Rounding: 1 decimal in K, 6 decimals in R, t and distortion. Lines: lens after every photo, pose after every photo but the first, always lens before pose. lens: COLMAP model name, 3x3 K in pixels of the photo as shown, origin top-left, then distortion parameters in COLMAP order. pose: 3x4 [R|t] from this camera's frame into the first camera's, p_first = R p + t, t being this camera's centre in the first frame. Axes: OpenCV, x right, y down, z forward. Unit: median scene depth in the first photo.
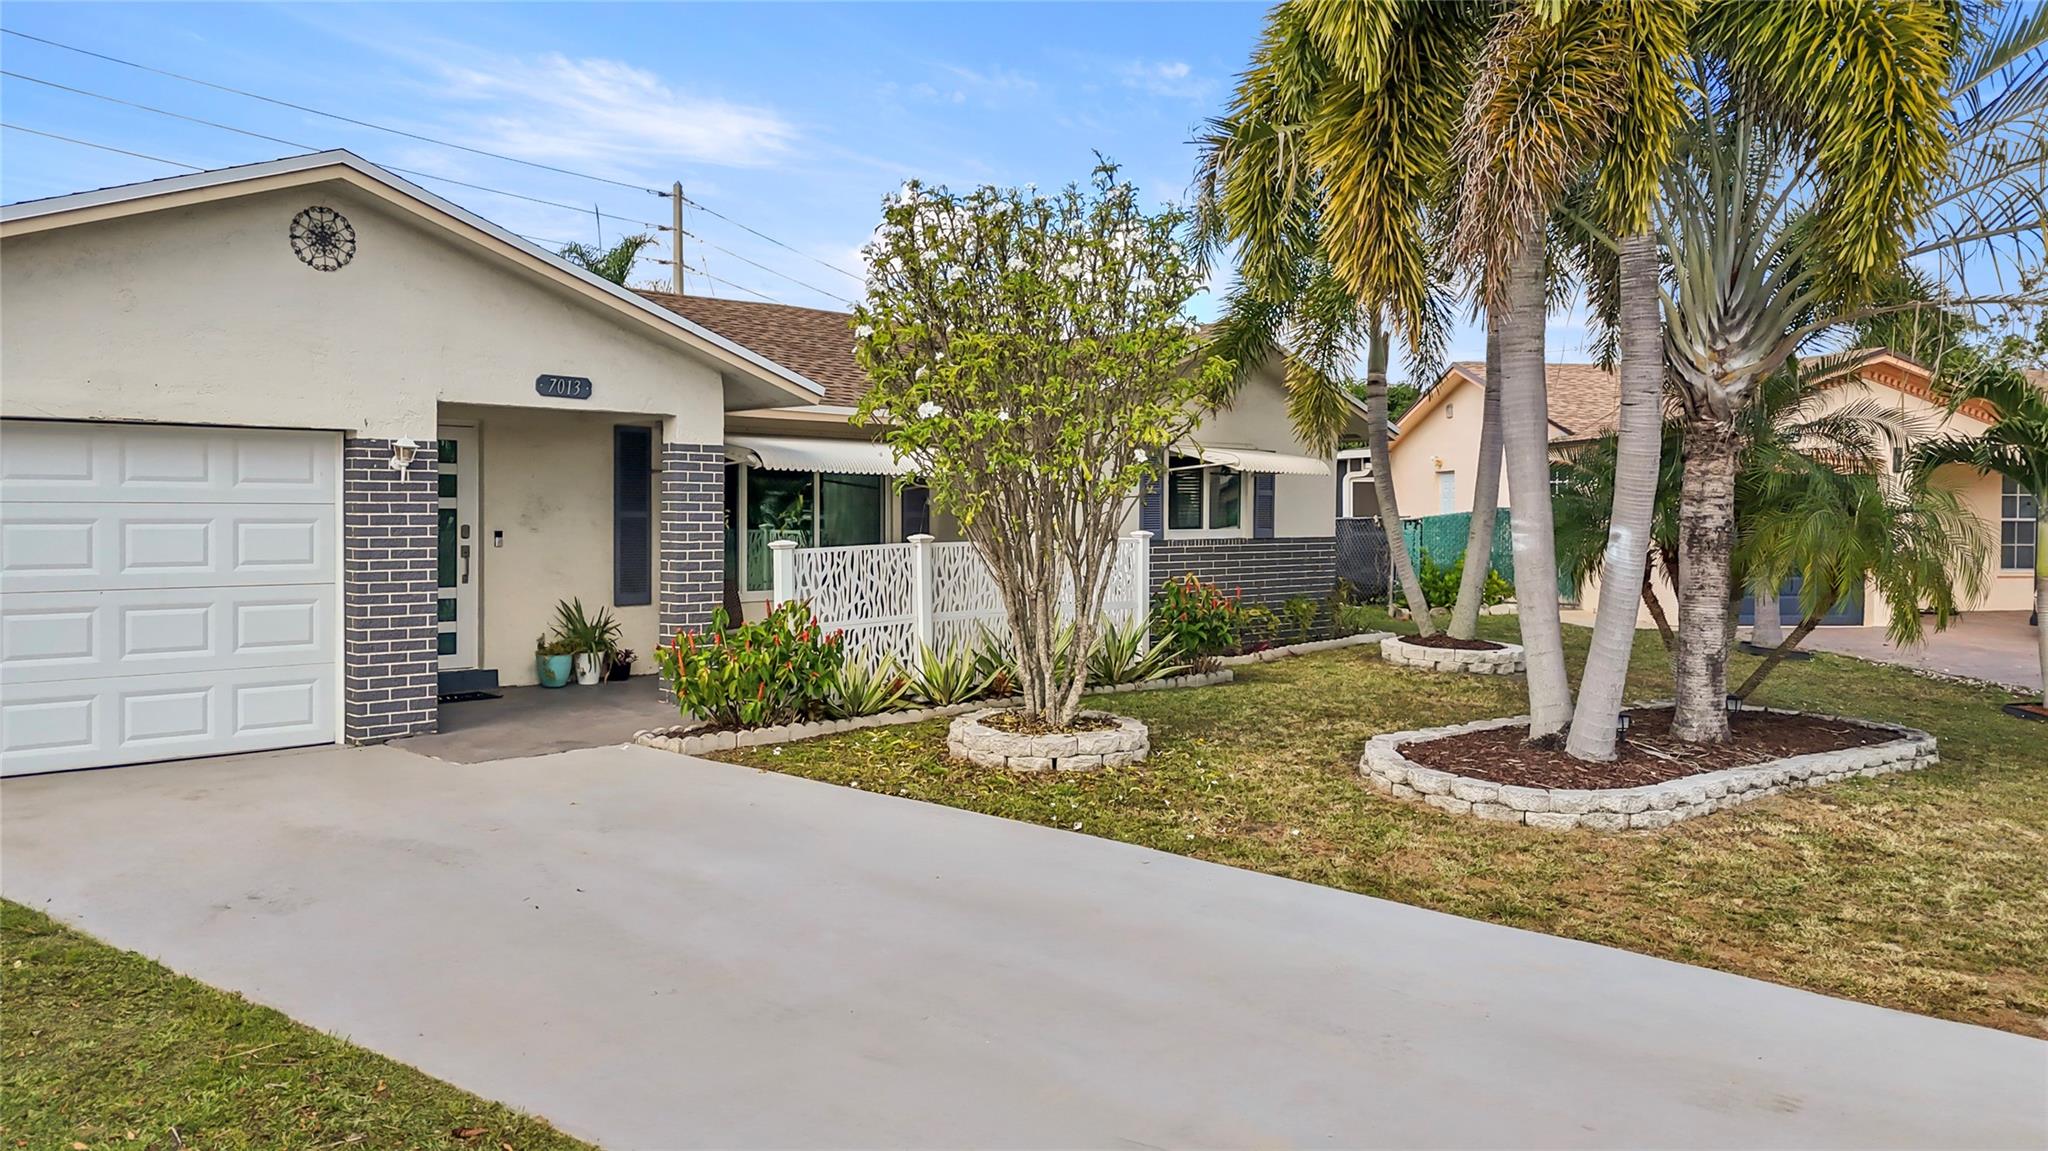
lens RADIAL K [[1492.5, 0, 1024.0], [0, 1492.5, 575.5], [0, 0, 1]] dist [0.107284, -0.001331]
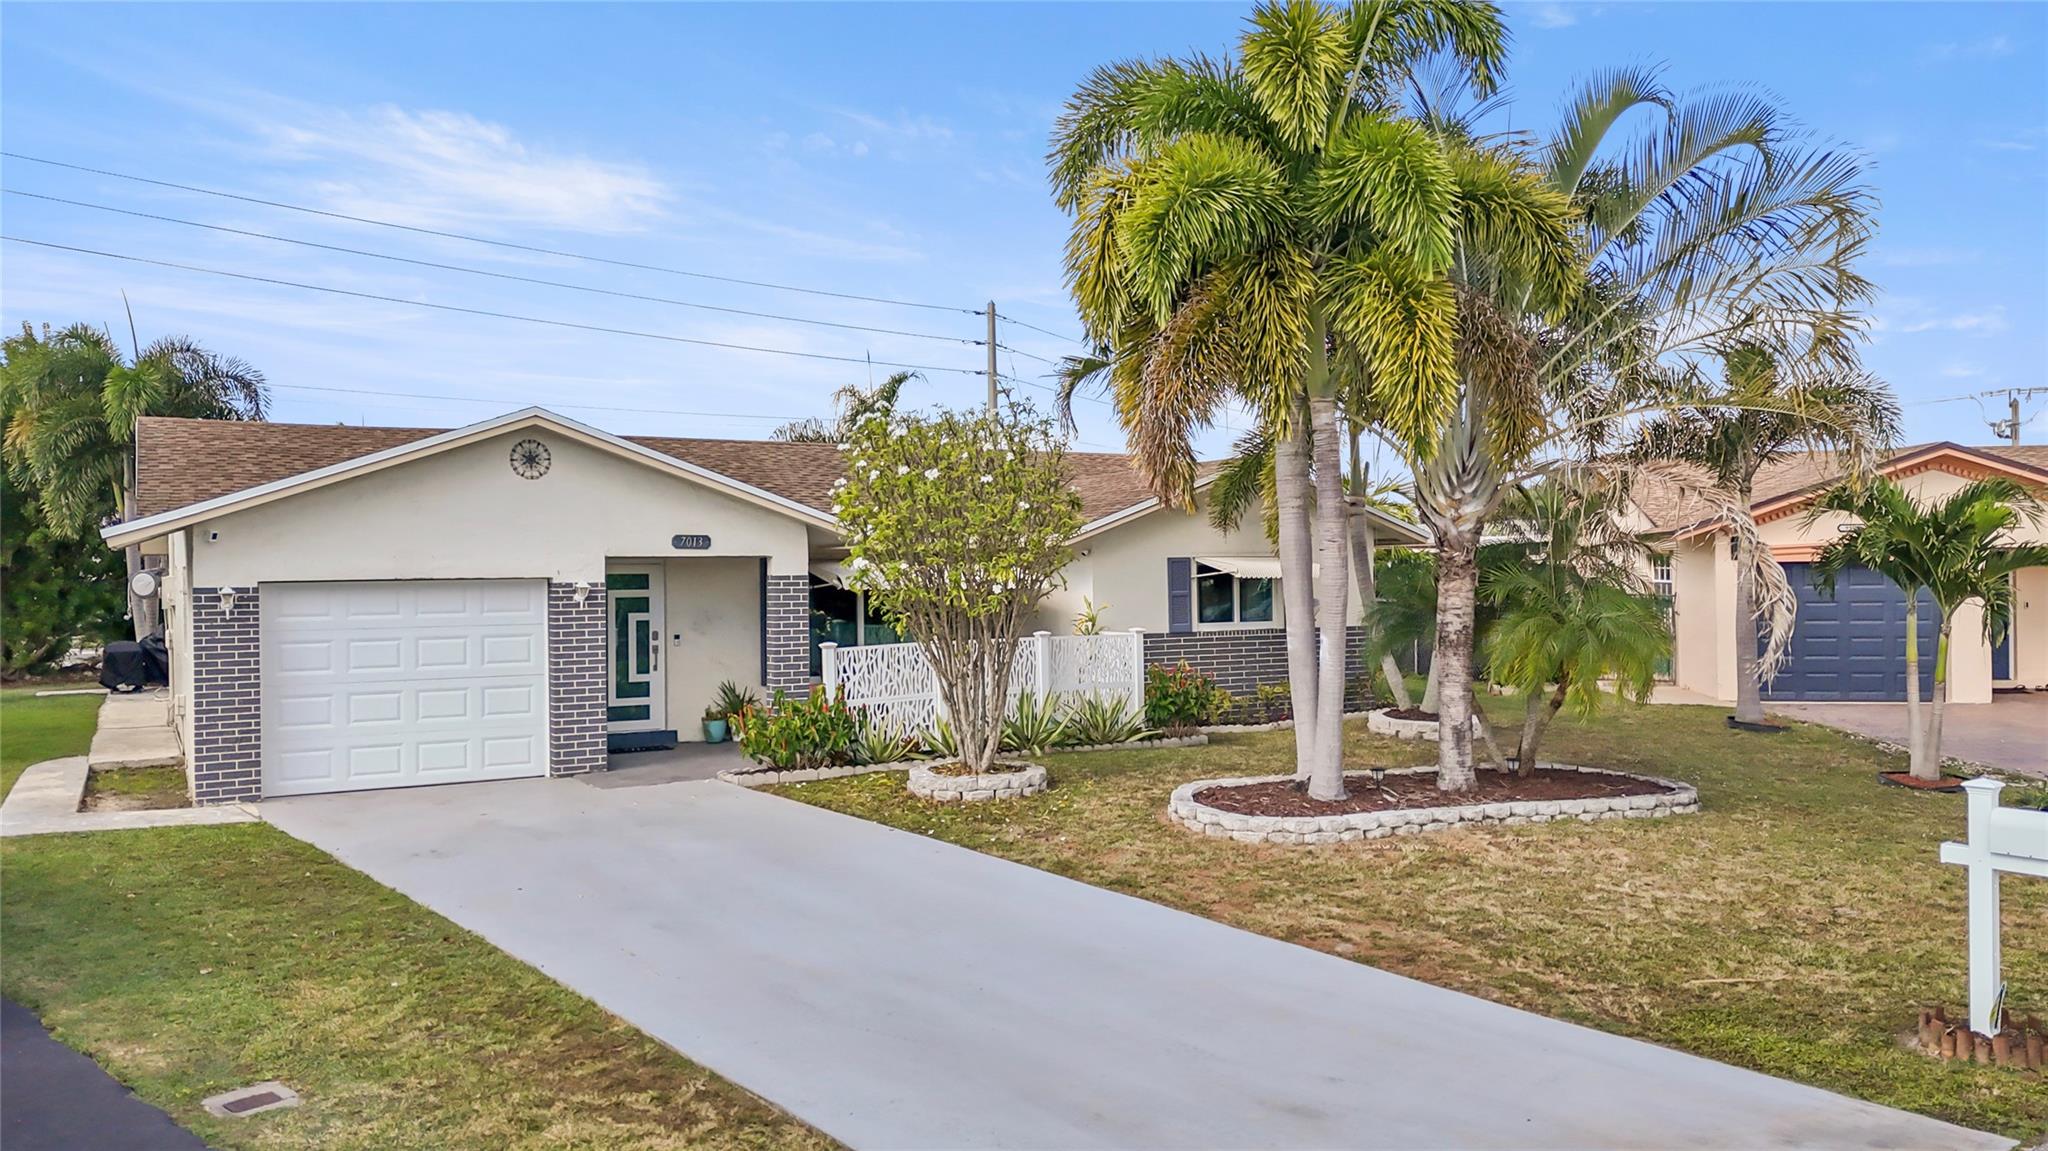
lens RADIAL K [[1486.9, 0, 1023.5], [0, 1486.9, 616.1], [0, 0, 1]] dist [0.196202, -0.000628]
pose [[0.966458, -0.011602, -0.256563, 0.412193], [0.006985, 0.999797, -0.018900, -0.021064], [0.256730, 0.016474, 0.966343, -0.371830]]
